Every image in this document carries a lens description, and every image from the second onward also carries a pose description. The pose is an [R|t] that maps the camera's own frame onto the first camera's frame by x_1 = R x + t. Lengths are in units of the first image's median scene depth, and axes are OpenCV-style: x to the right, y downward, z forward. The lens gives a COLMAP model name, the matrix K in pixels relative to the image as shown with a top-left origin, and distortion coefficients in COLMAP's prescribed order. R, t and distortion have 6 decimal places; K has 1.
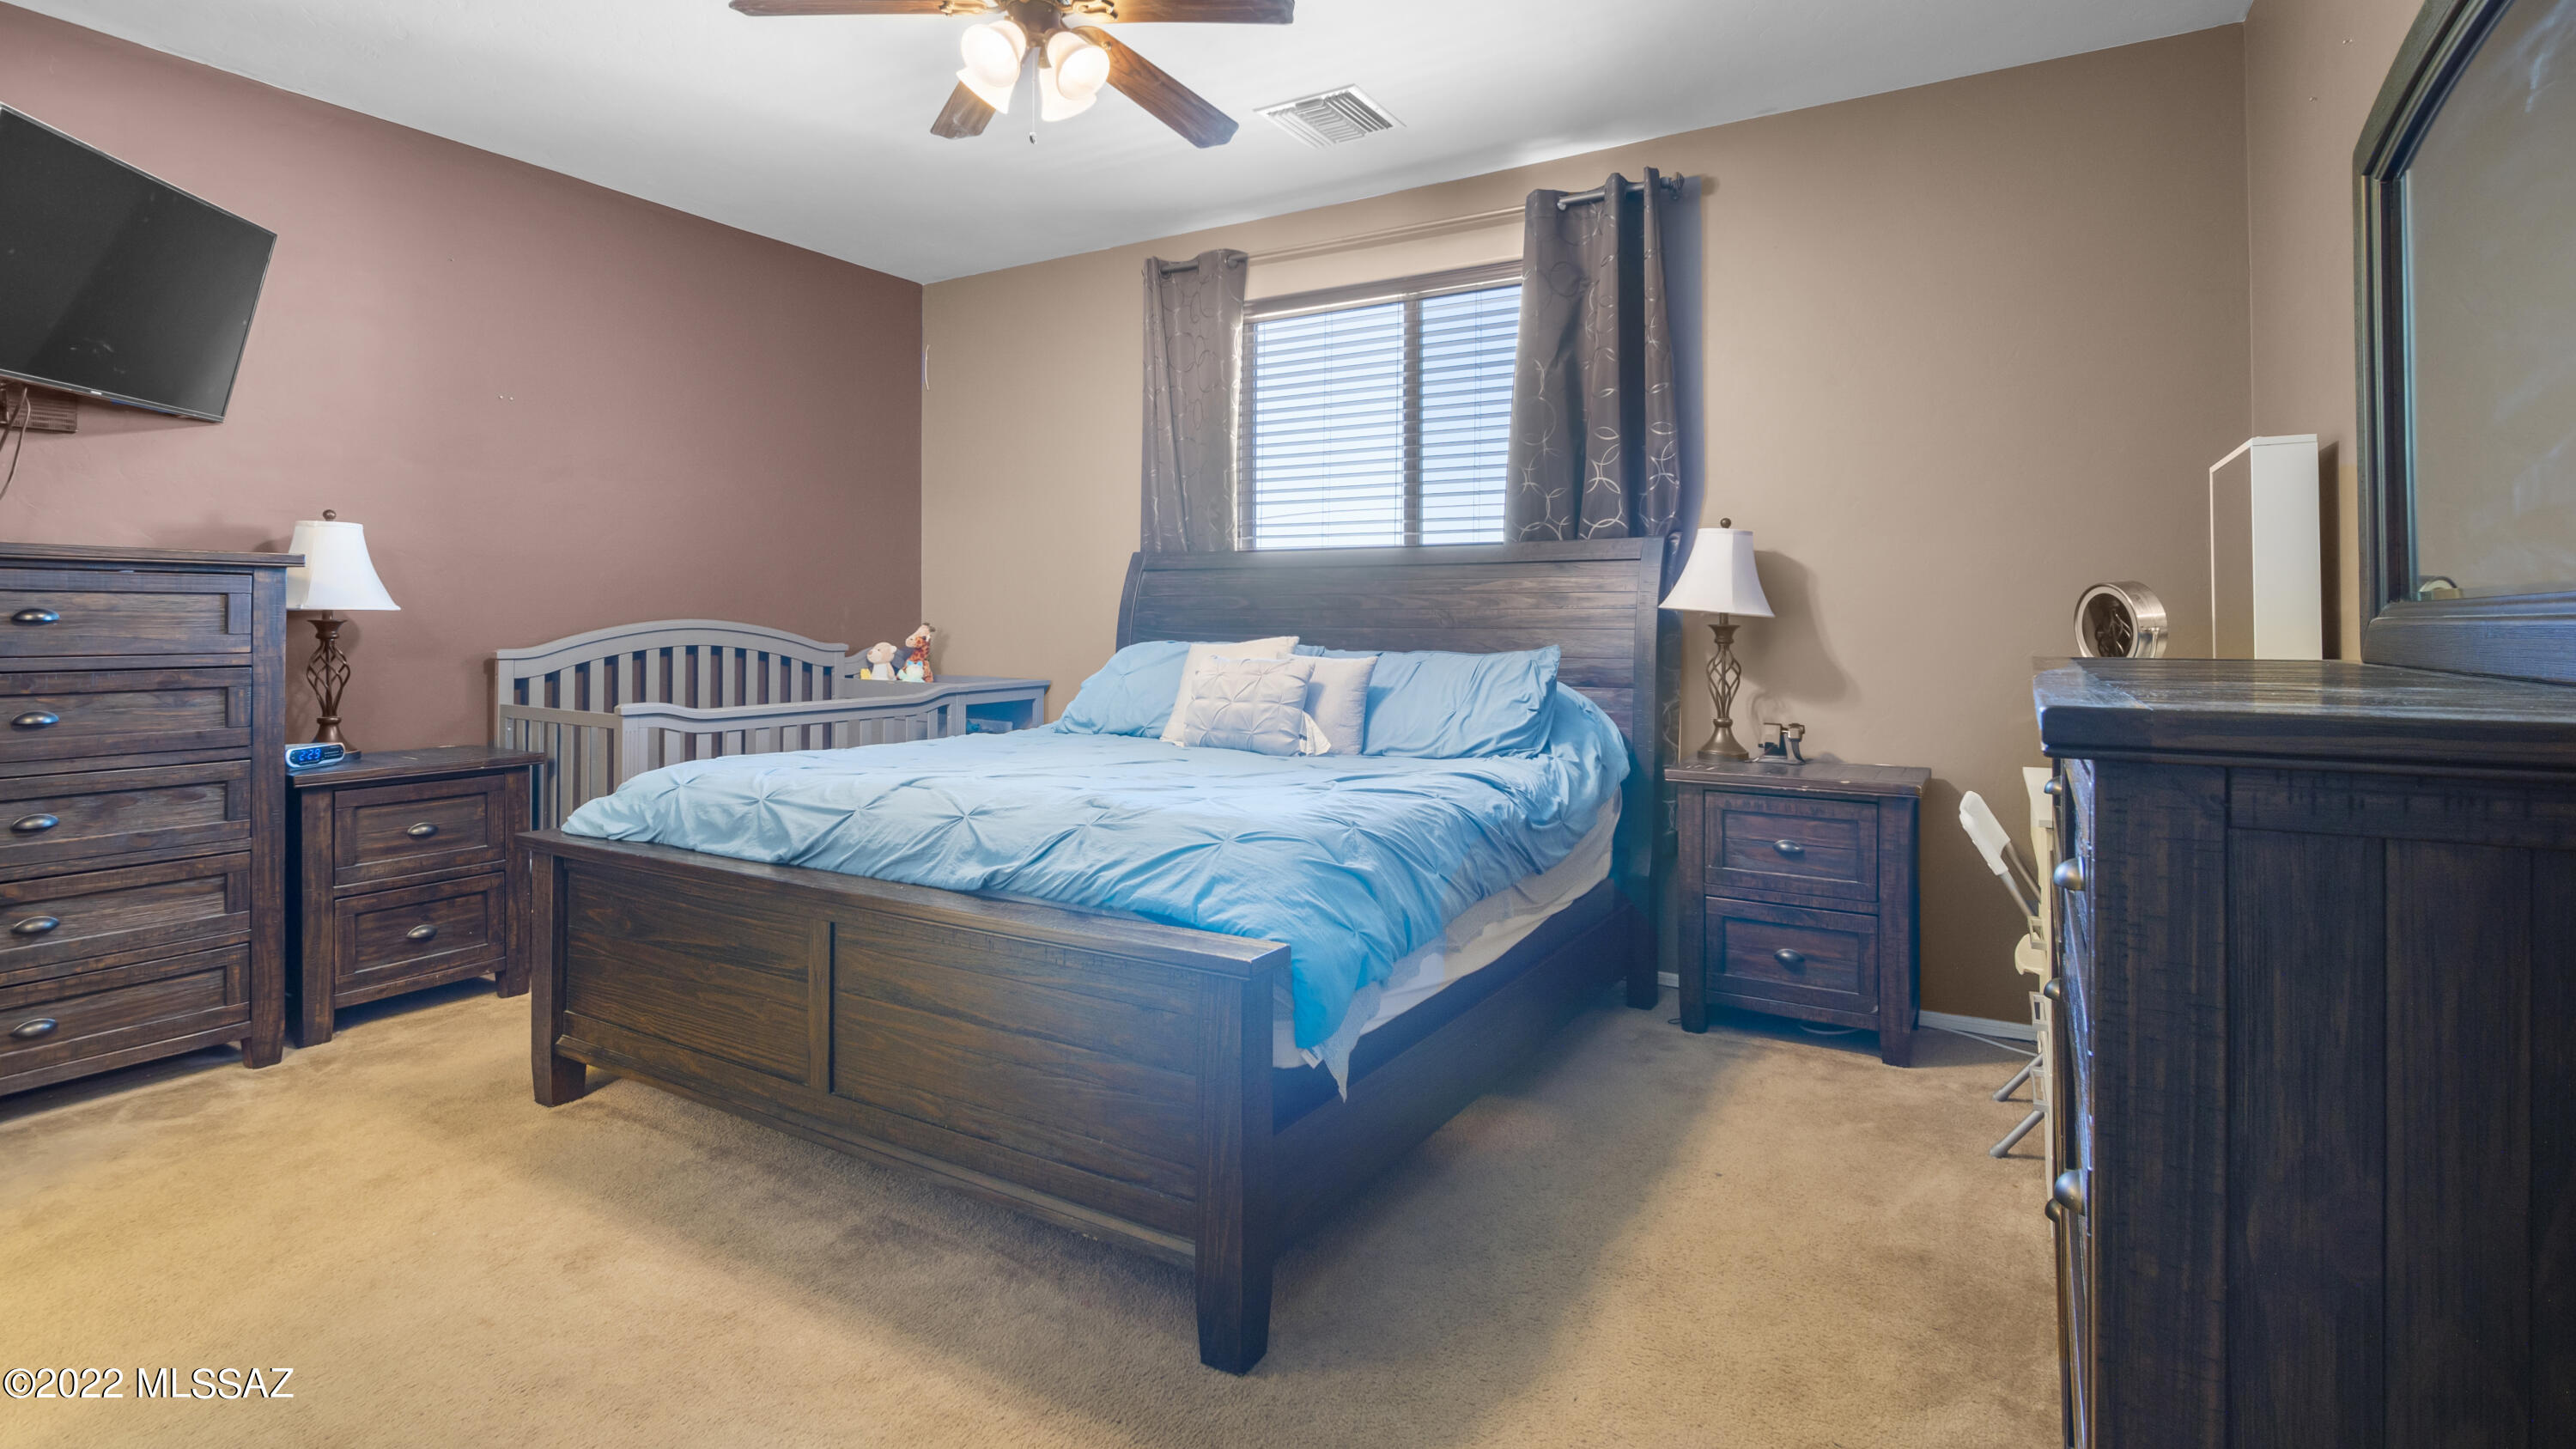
lens RADIAL K [[1224.8, 0, 1288.2], [0, 1224.8, 597.3], [0, 0, 1]] dist [0.001232, 0.000036]
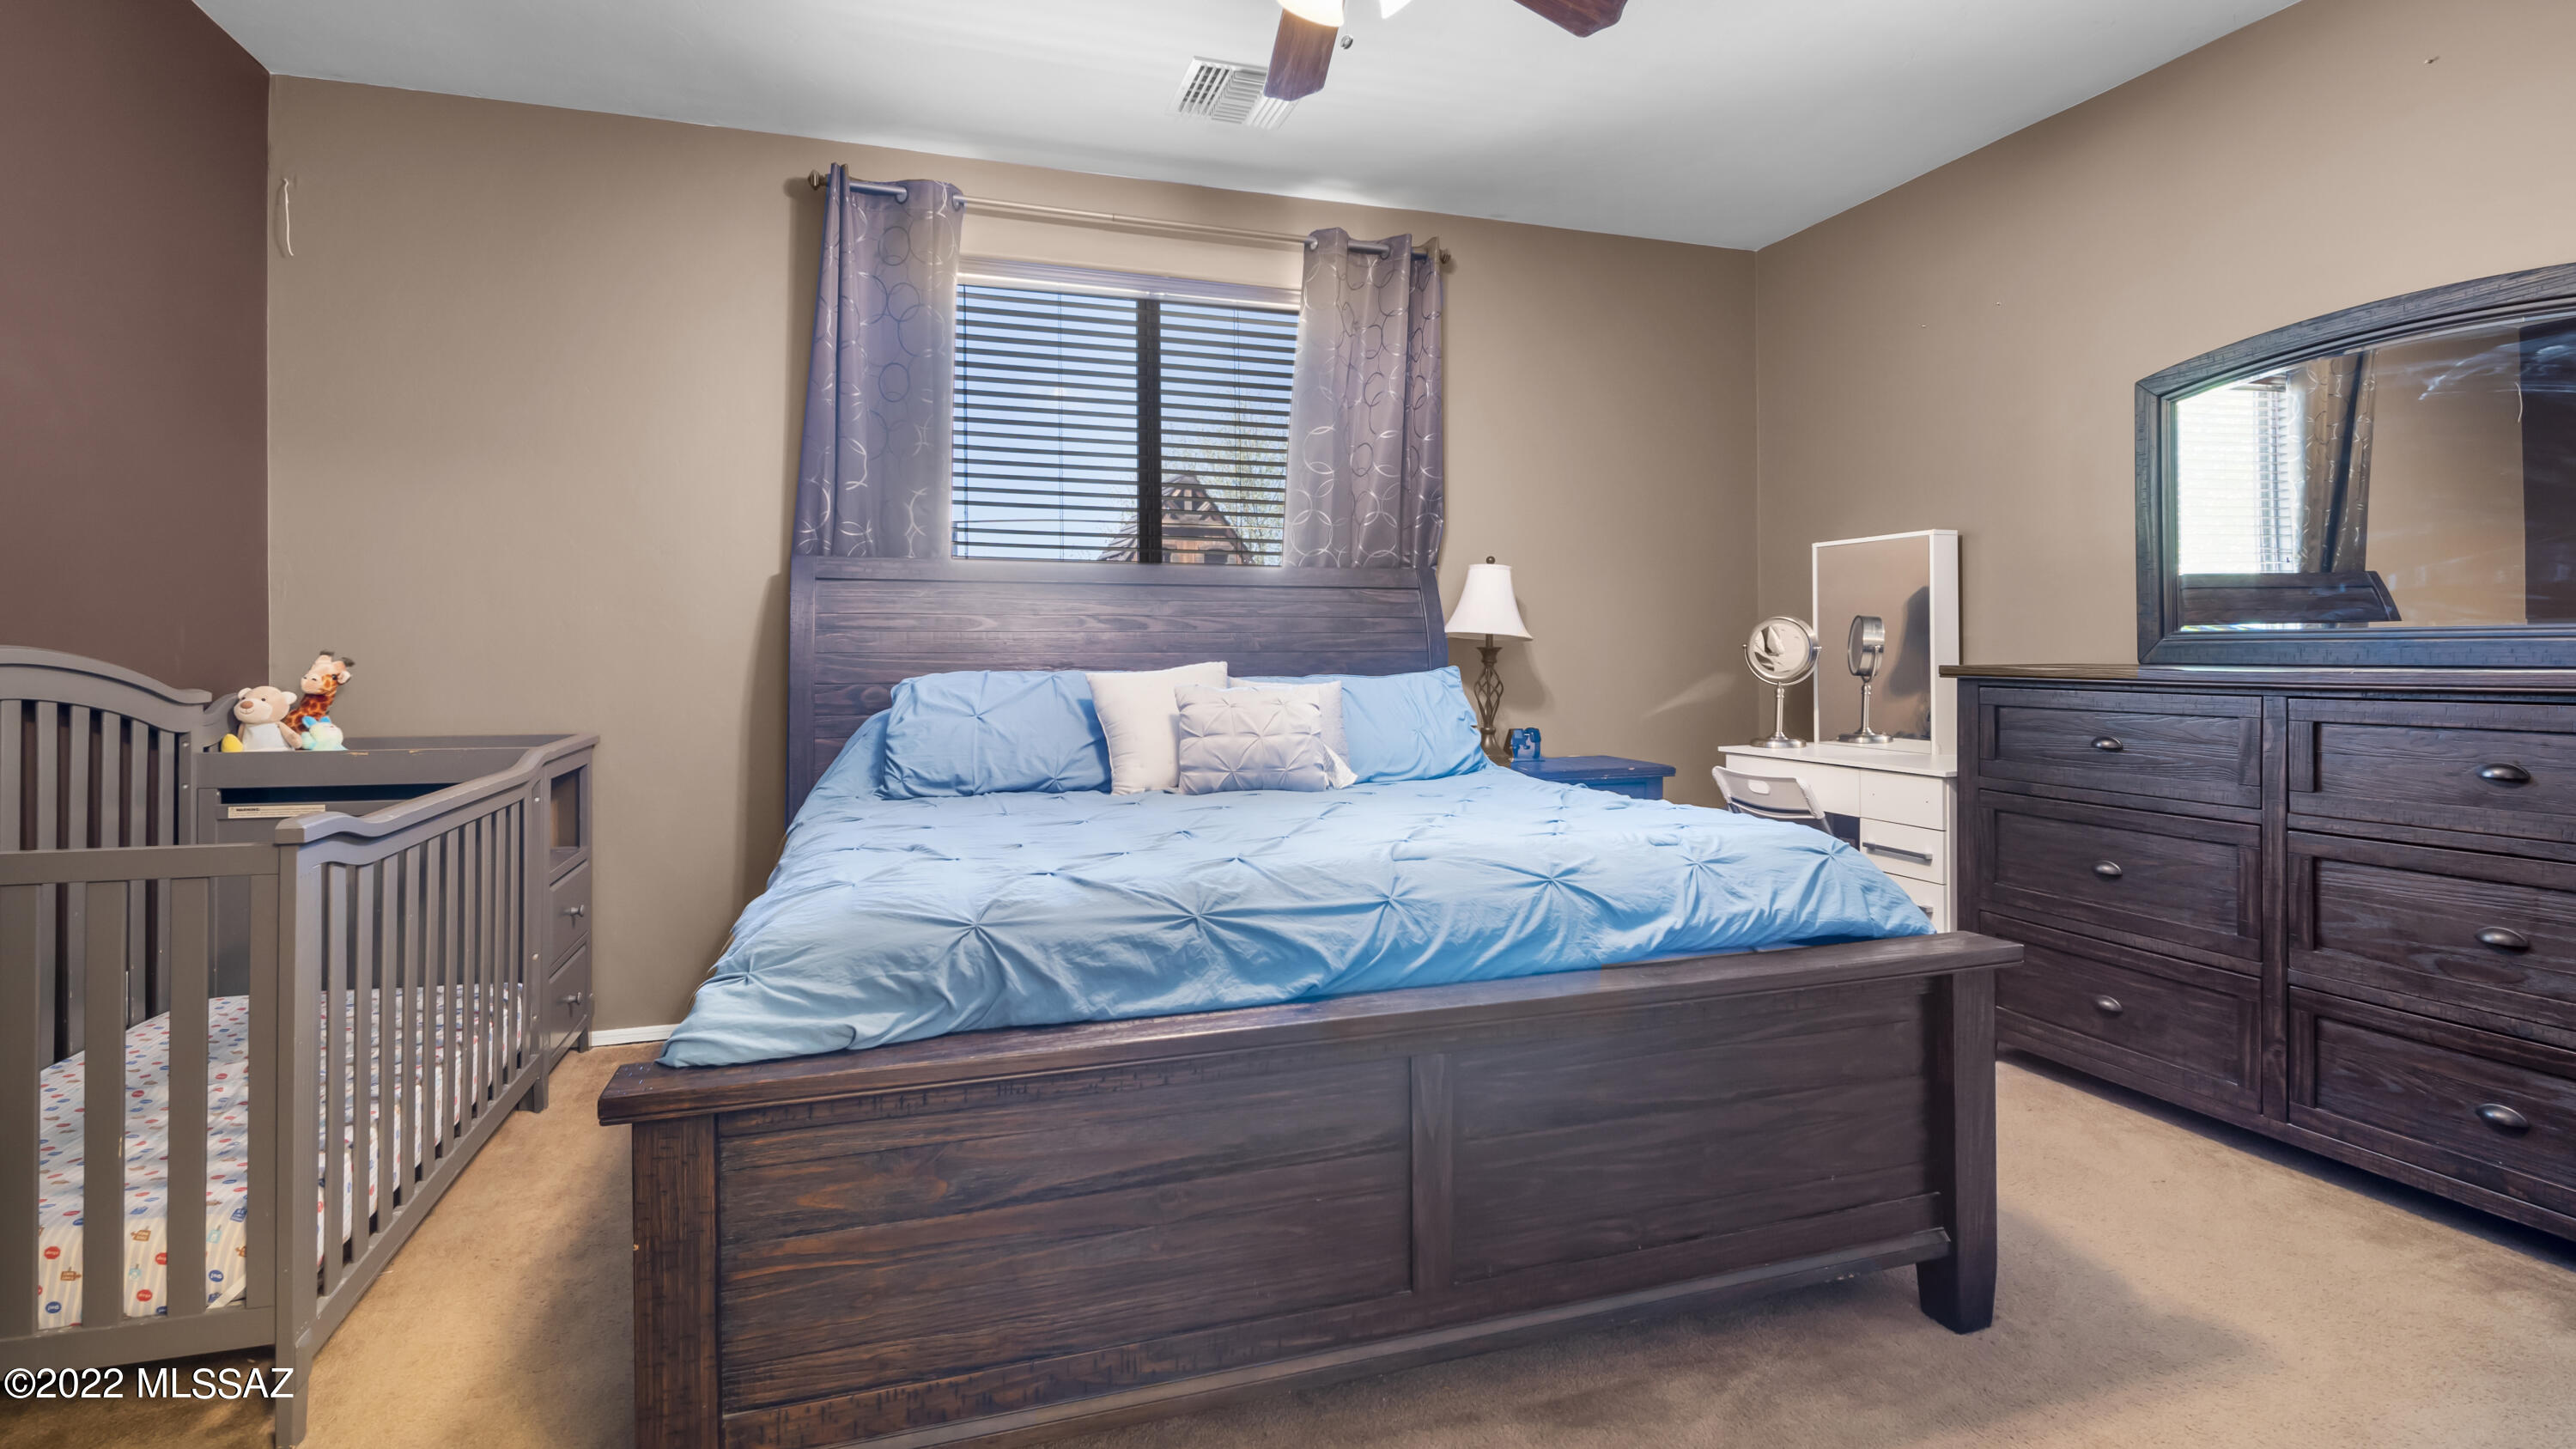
lens RADIAL K [[1209.3, 0, 1288.3], [0, 1209.3, 630.2], [0, 0, 1]] dist [-0.002366, -0.000419]
pose [[0.649504, 0.007401, 0.760322, -0.610543], [-0.010770, 0.999942, -0.000533, 0.008600], [-0.760282, -0.007843, 0.649546, 0.372731]]
